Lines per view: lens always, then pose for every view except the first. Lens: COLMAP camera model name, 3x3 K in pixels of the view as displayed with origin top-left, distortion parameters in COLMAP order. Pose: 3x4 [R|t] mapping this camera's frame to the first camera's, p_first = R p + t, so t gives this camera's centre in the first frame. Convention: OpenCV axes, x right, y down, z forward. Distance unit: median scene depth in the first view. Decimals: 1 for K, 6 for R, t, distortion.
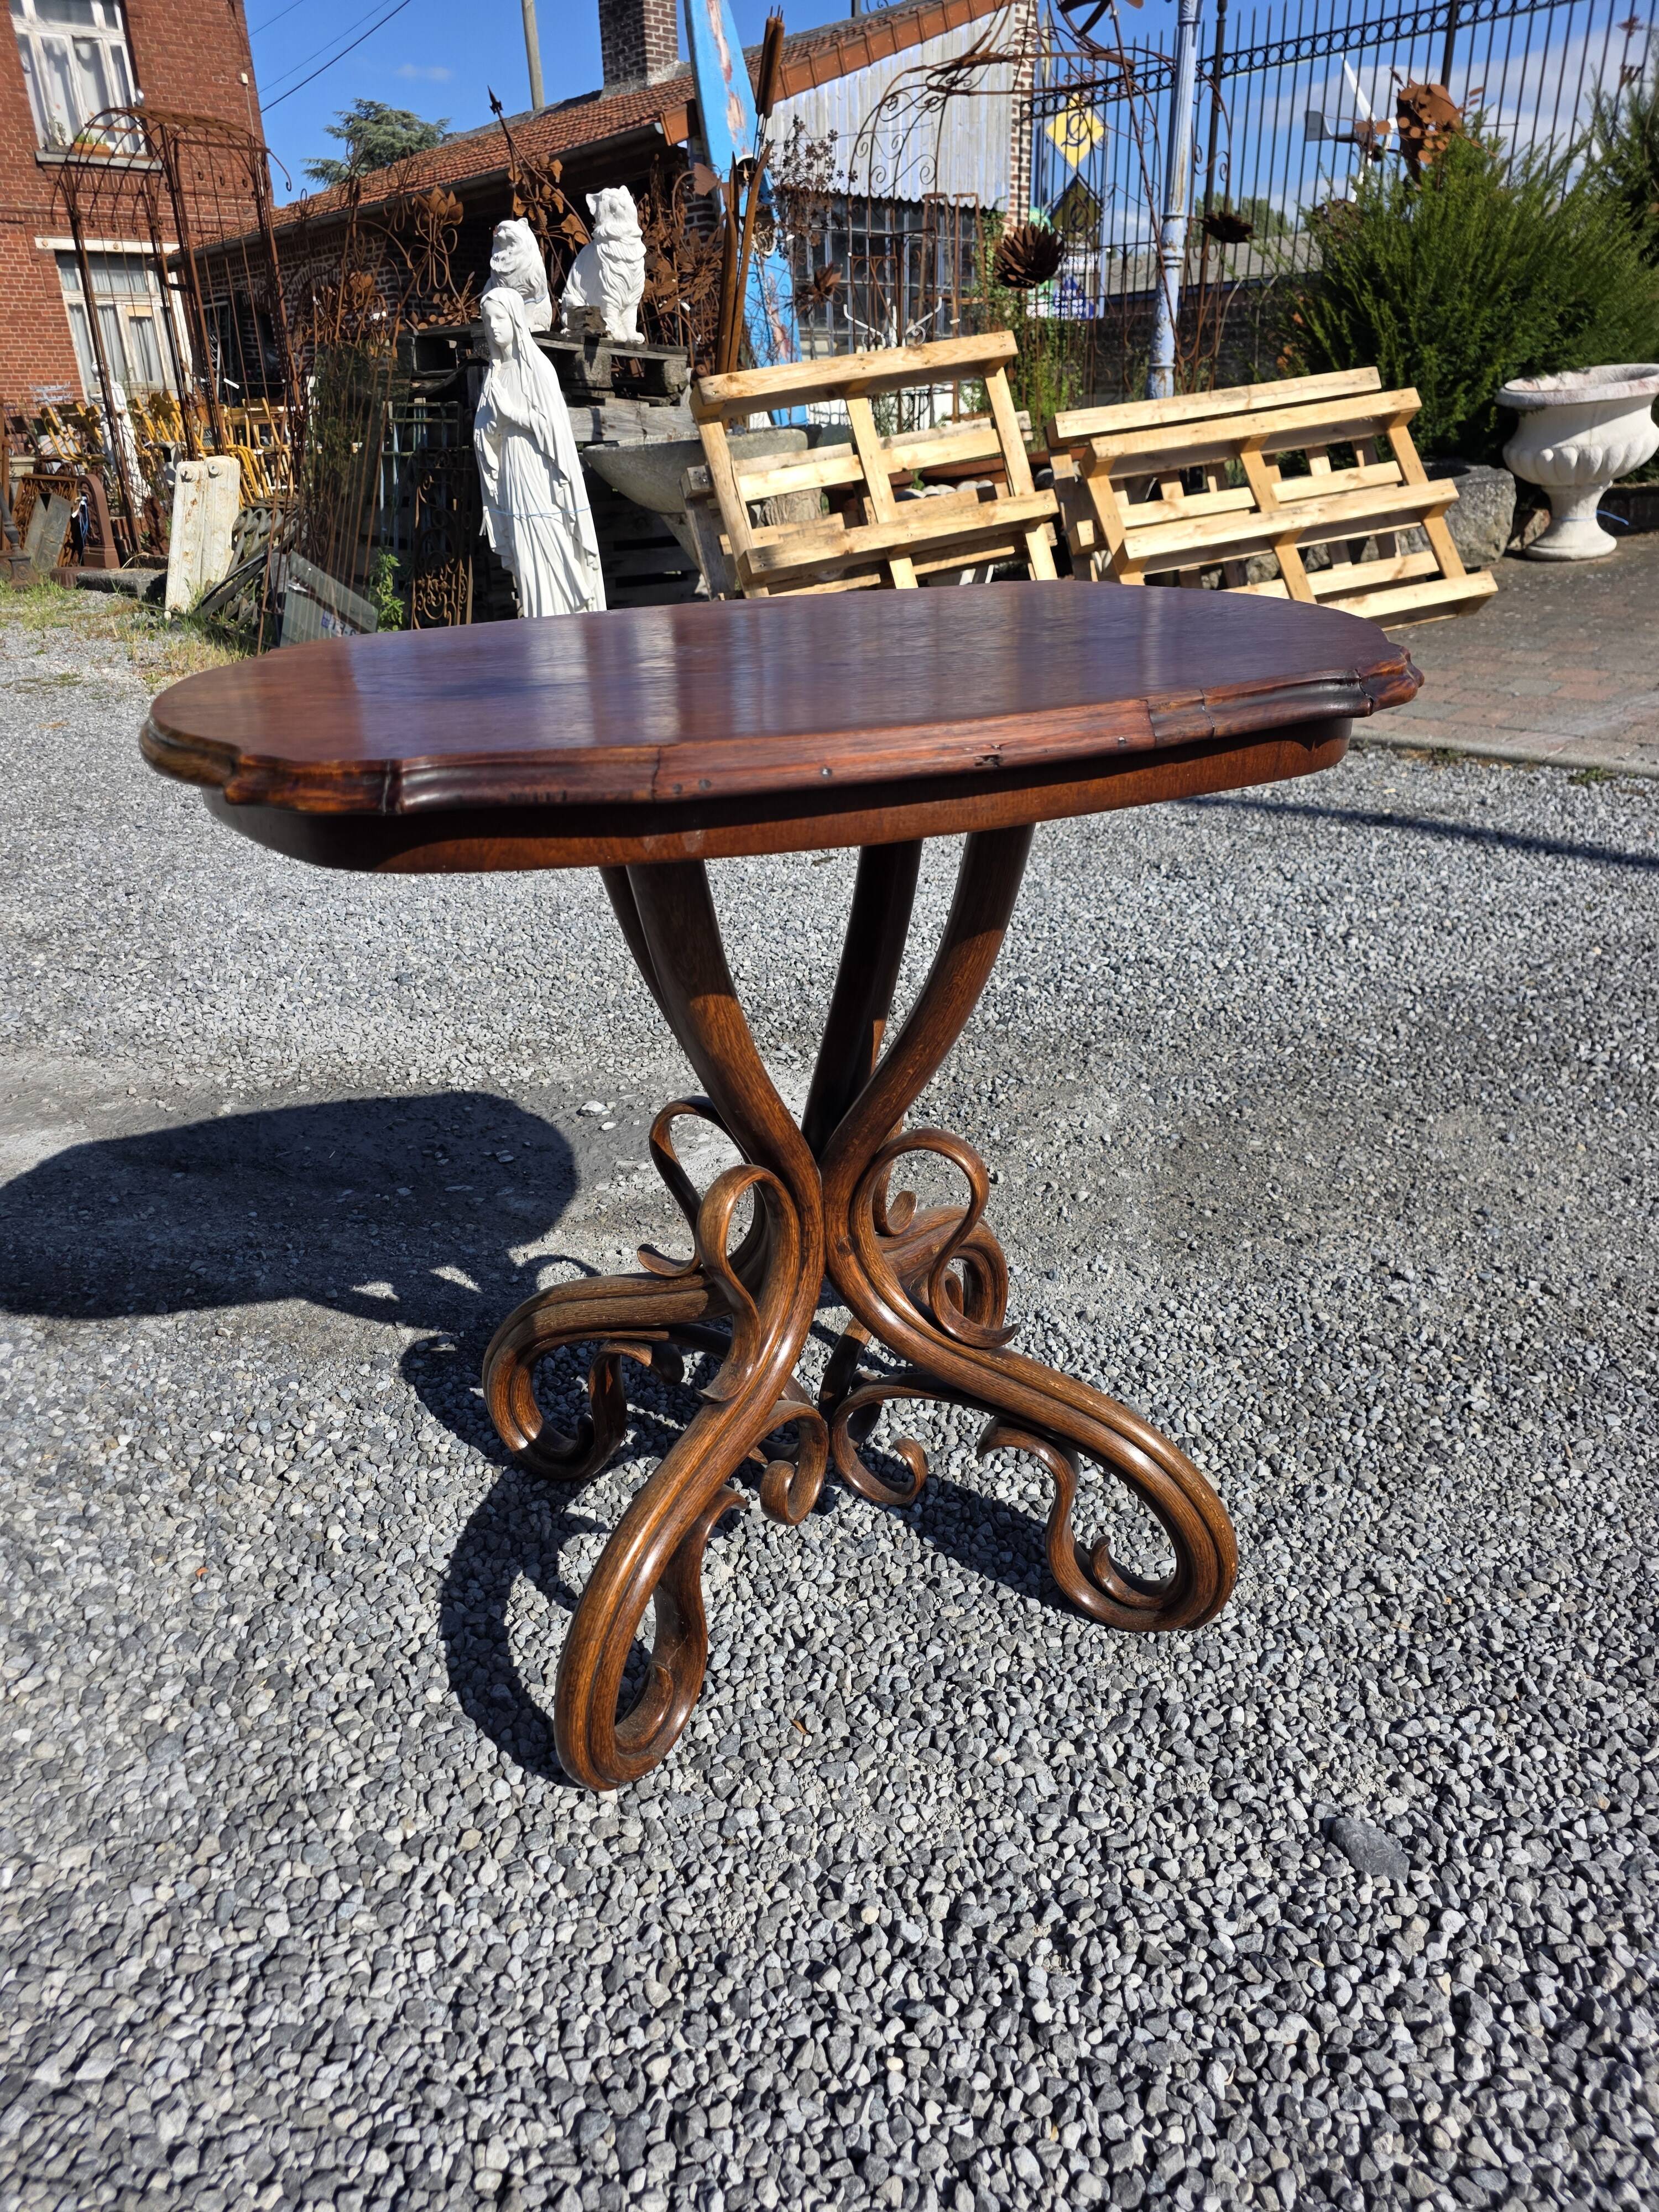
lens RADIAL K [[1458.5, 0, 808.8], [0, 1458.5, 1108.4], [0, 0, 1]] dist [0.032191, -0.024226]
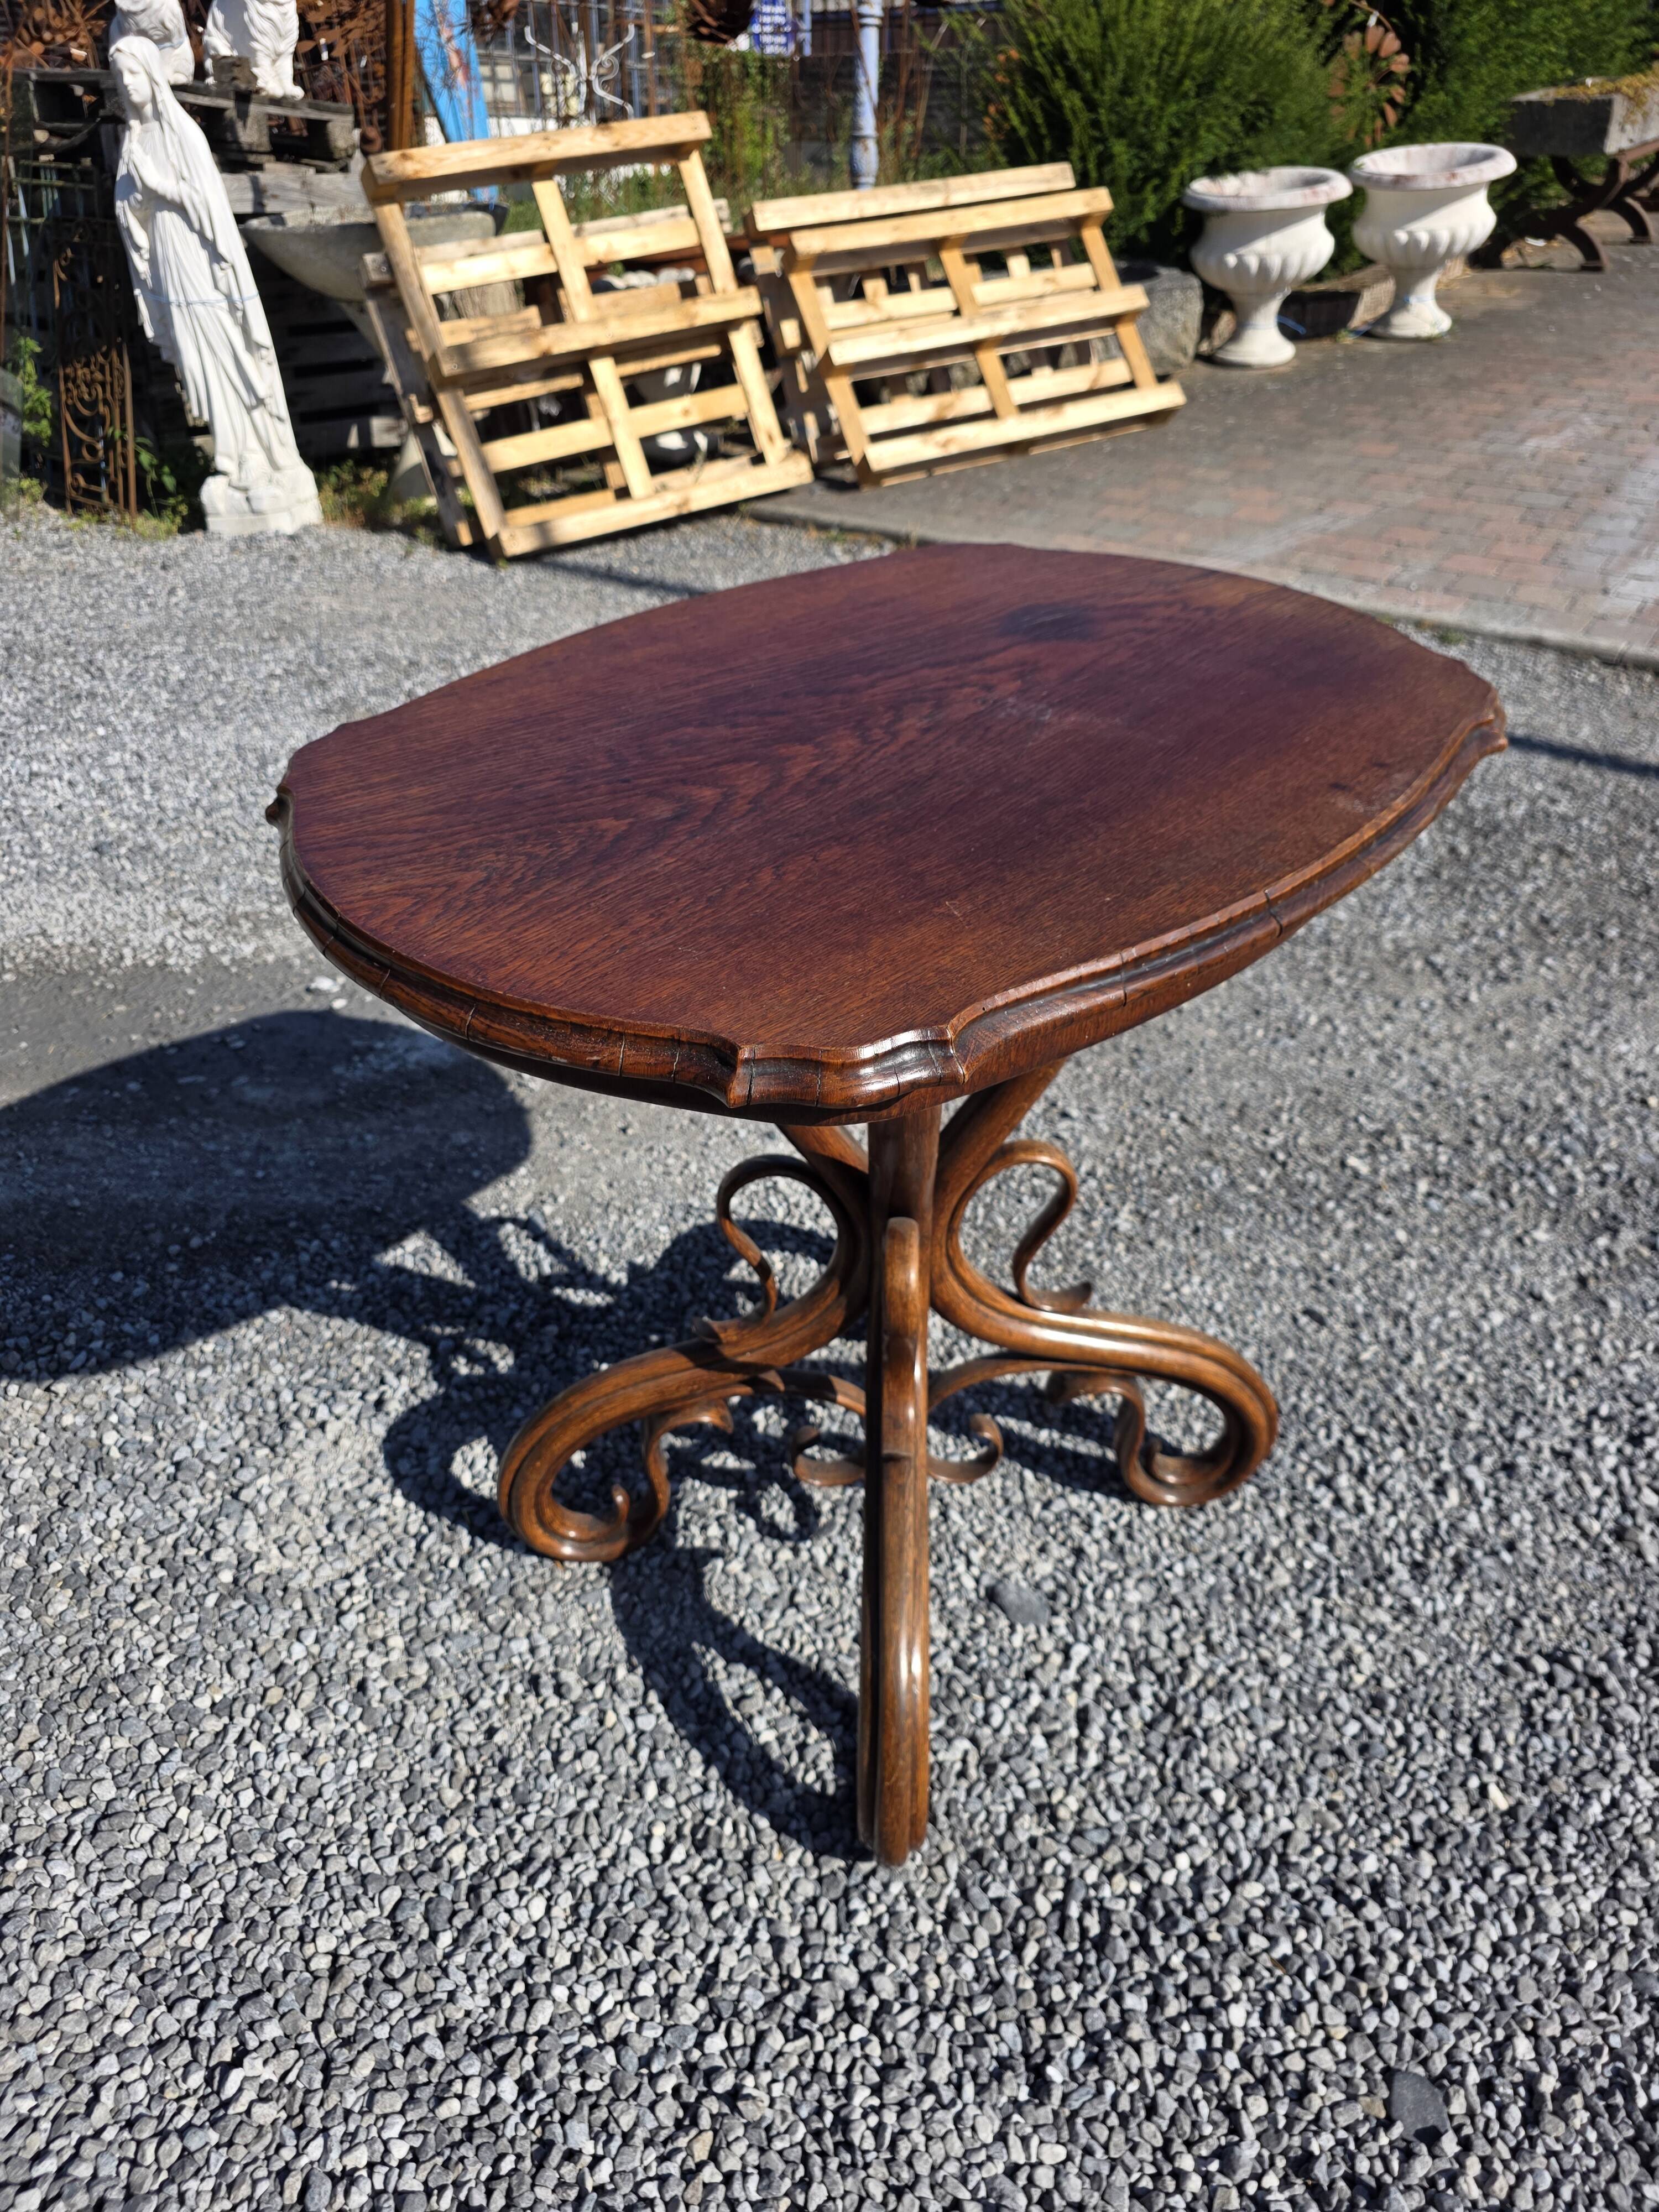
lens RADIAL K [[1474.9, 0, 817.6], [0, 1474.9, 1083.2], [0, 0, 1]] dist [0.026696, -0.022217]
pose [[0.983070, -0.065322, 0.171192, 0.019545], [0.043504, 0.990789, 0.128233, -0.104807], [-0.177992, -0.118614, 0.976857, -0.148039]]
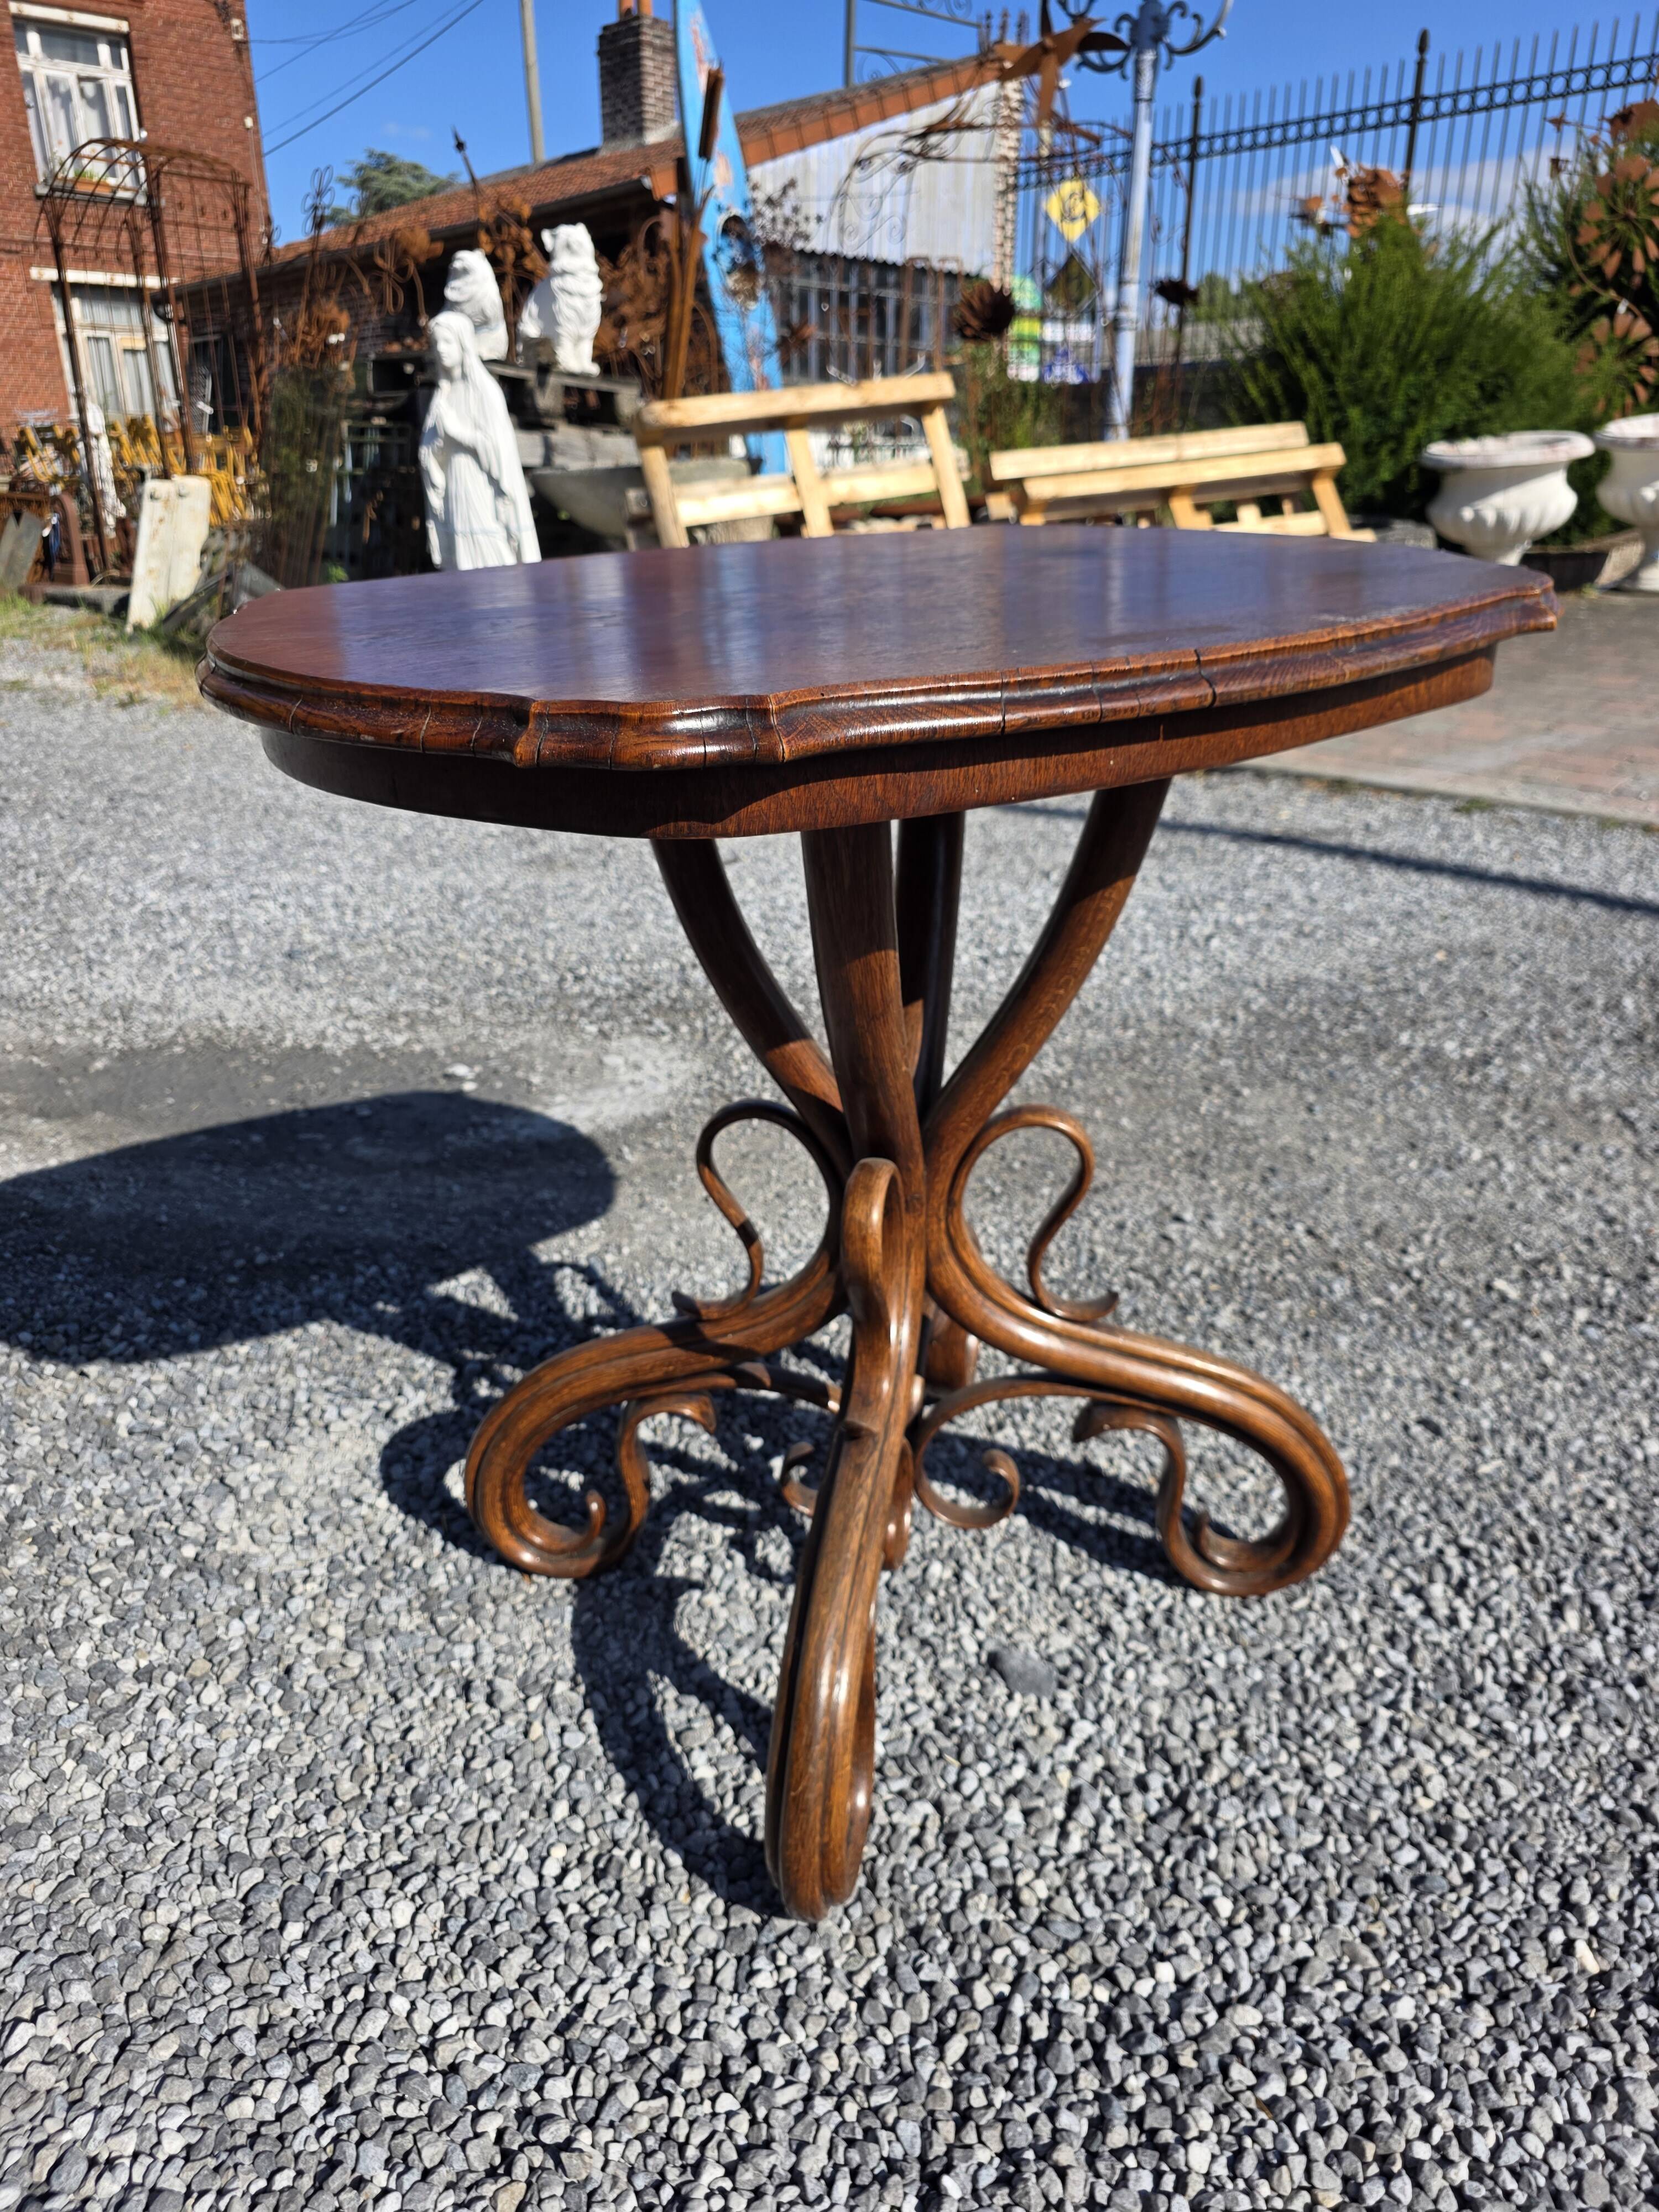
lens RADIAL K [[1478.0, 0, 836.1], [0, 1478.0, 1102.3], [0, 0, 1]] dist [0.019851, -0.015377]
pose [[0.999322, 0.023649, 0.028214, 0.188011], [-0.022525, 0.998965, -0.039512, 0.119176], [-0.029119, 0.038849, 0.998821, -0.101117]]
